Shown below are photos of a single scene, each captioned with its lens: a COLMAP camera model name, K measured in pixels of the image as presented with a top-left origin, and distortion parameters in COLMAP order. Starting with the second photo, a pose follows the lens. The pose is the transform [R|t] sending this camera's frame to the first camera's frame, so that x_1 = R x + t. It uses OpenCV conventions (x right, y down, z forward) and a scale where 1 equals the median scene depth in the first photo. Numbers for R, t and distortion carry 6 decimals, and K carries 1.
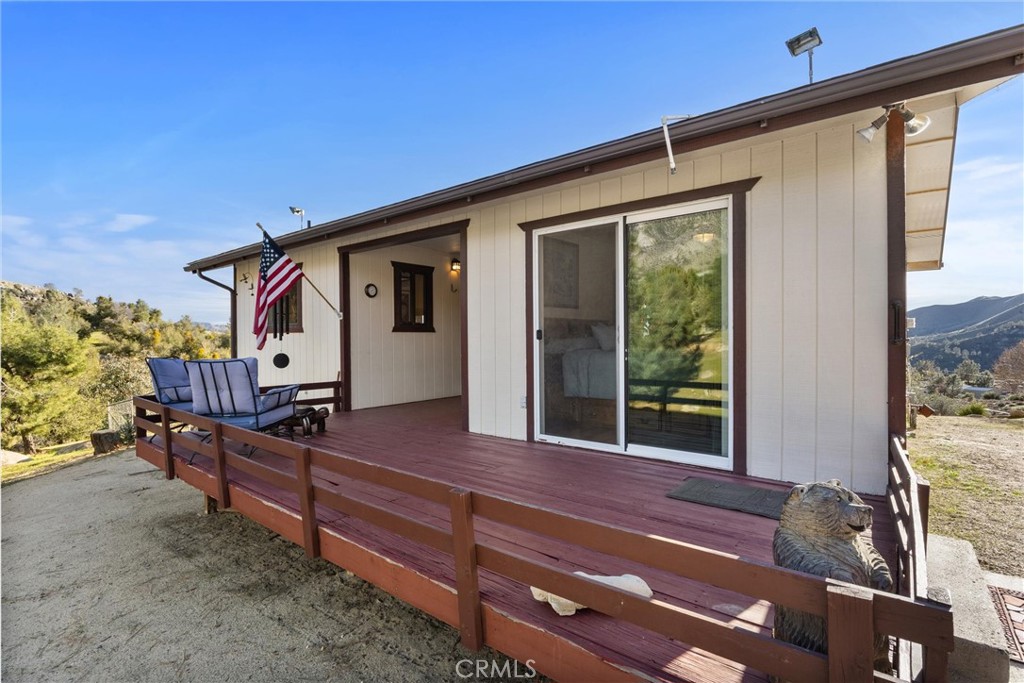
lens RADIAL K [[487.3, 0, 514.6], [0, 487.3, 343.4], [0, 0, 1]] dist [-0.001918, -0.000125]
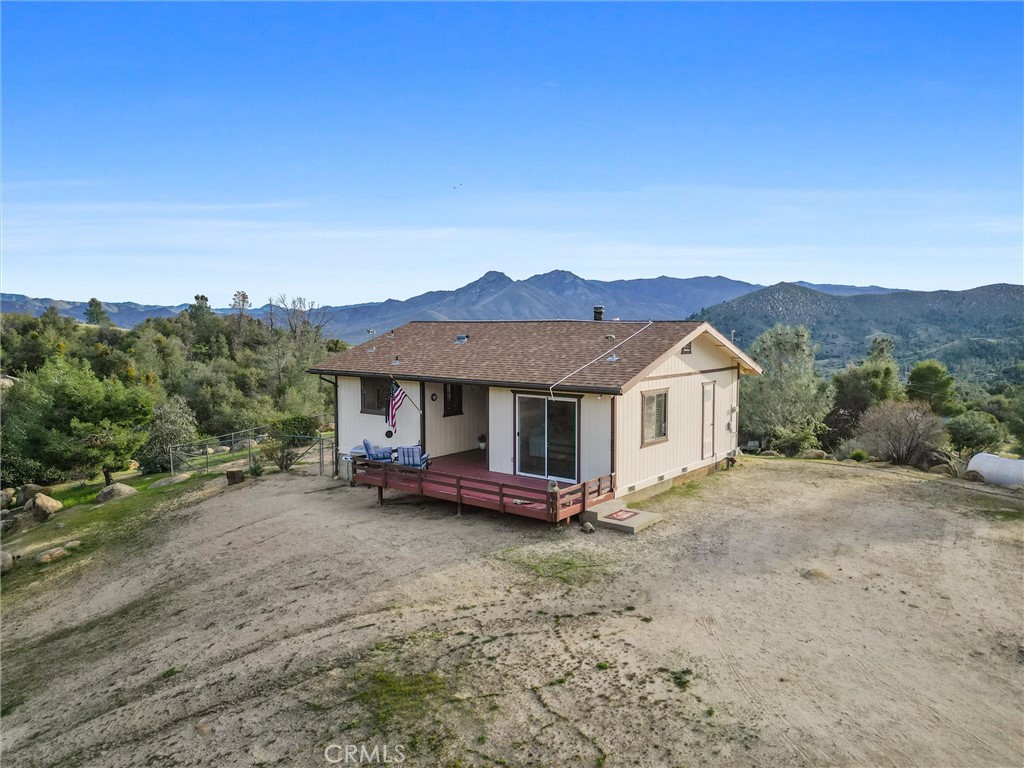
lens RADIAL K [[733.2, 0, 509.4], [0, 733.2, 387.8], [0, 0, 1]] dist [0.003512, 0.000849]
pose [[0.999851, 0.006613, 0.015921, -0.057690], [-0.007875, 0.996717, 0.080576, -0.548563], [-0.015336, -0.080689, 0.996621, -2.721688]]
